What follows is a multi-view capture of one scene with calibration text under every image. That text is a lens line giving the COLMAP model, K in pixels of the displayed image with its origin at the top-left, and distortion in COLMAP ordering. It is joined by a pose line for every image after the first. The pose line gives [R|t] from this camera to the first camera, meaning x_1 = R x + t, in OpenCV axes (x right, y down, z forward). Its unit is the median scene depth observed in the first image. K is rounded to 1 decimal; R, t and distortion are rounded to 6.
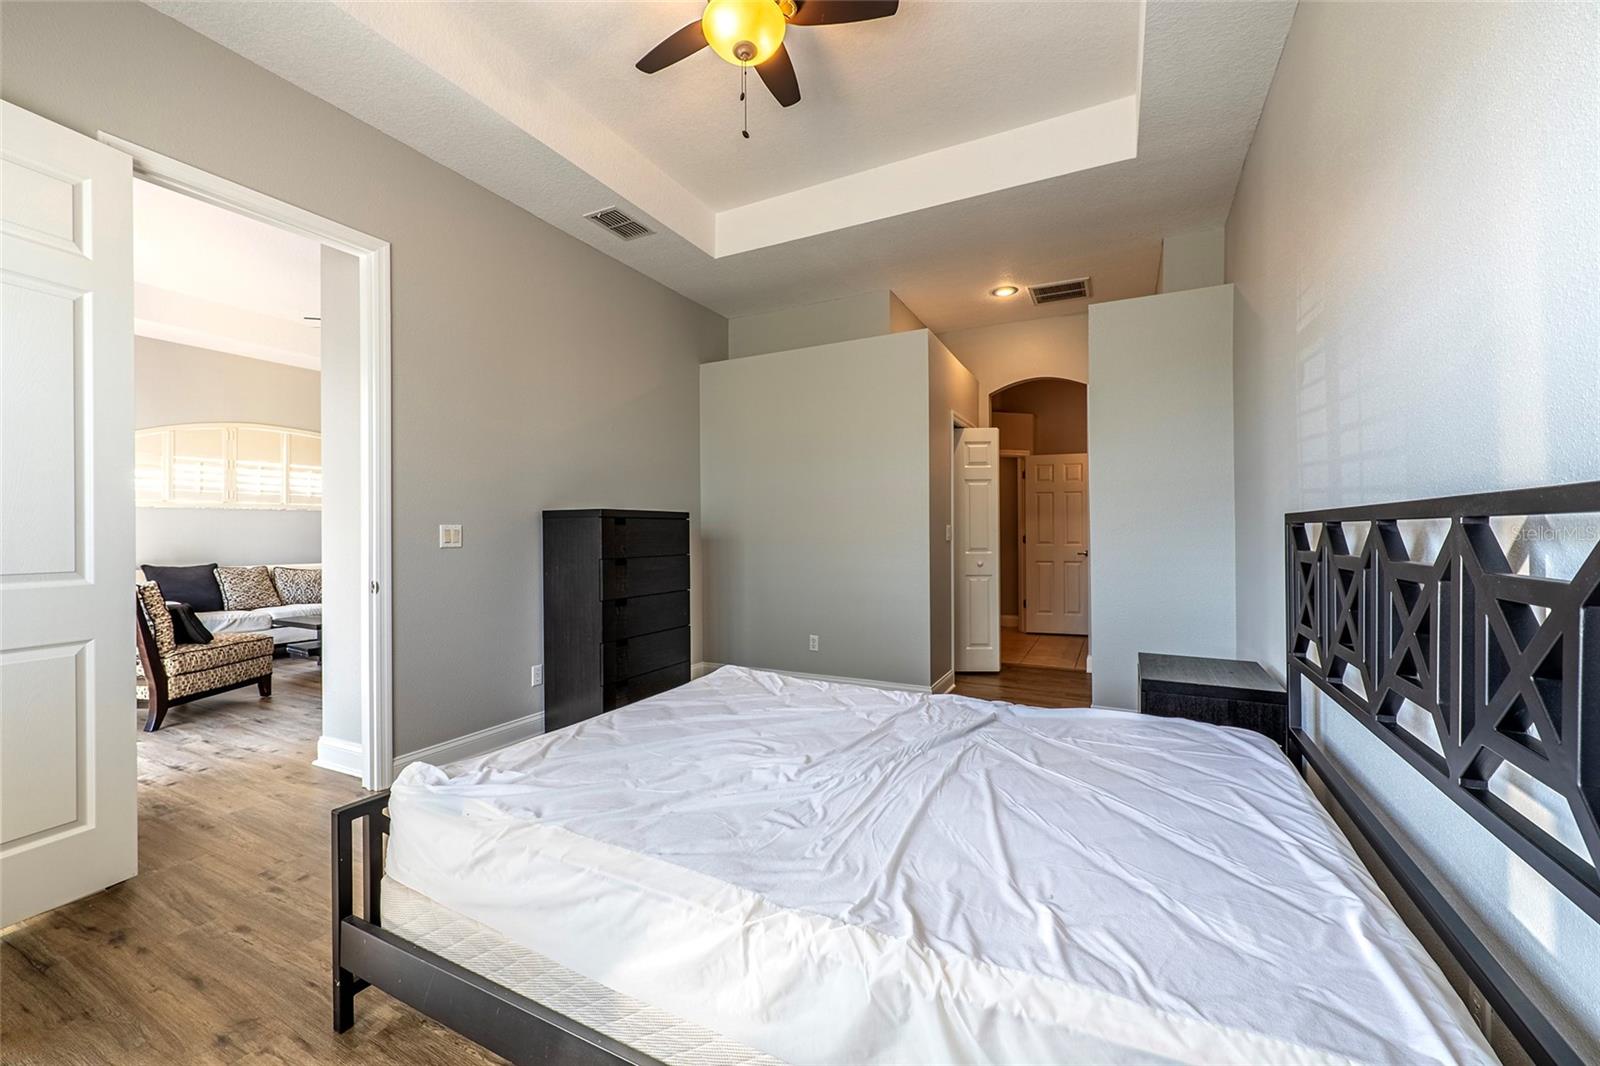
lens RADIAL K [[632.8, 0, 795.6], [0, 632.8, 535.6], [0, 0, 1]] dist [0.001742, 0.000111]
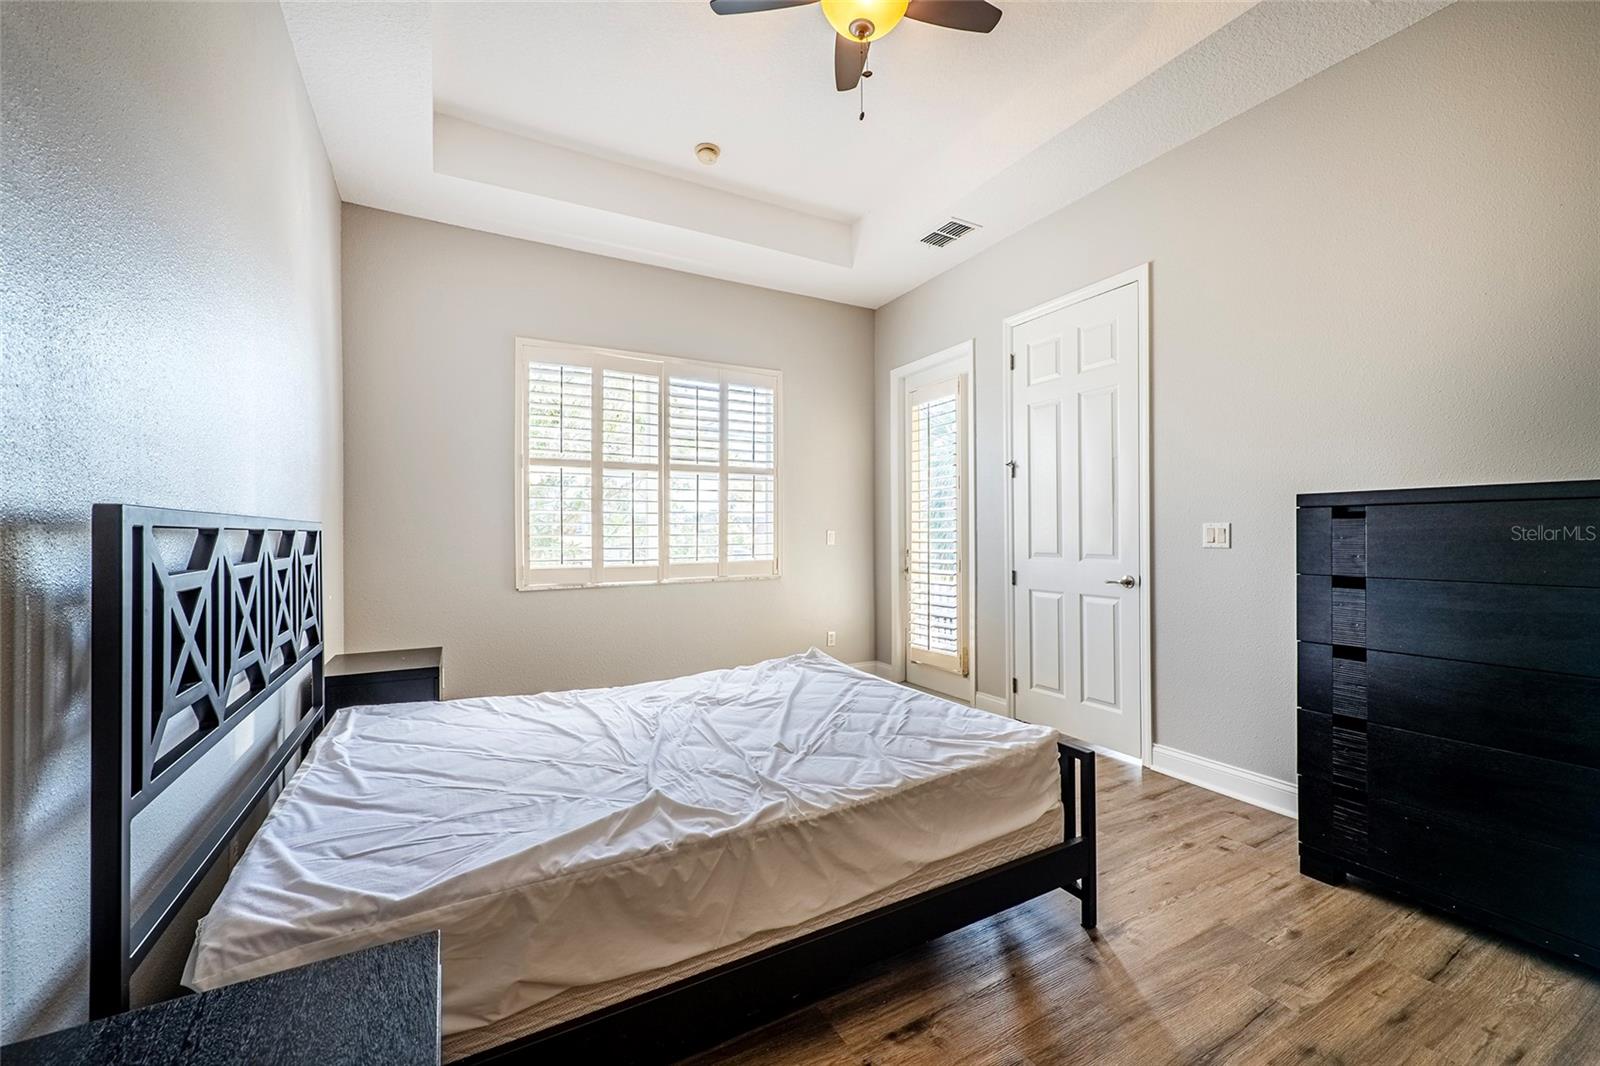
lens RADIAL K [[634.1, 0, 800.8], [0, 634.1, 535.9], [0, 0, 1]] dist [0.002292, -0.000291]
pose [[-0.556637, 0.008453, -0.830713, 0.488304], [0.004736, 0.999964, 0.007003, -0.006291], [0.830742, -0.000036, -0.556658, 0.923178]]
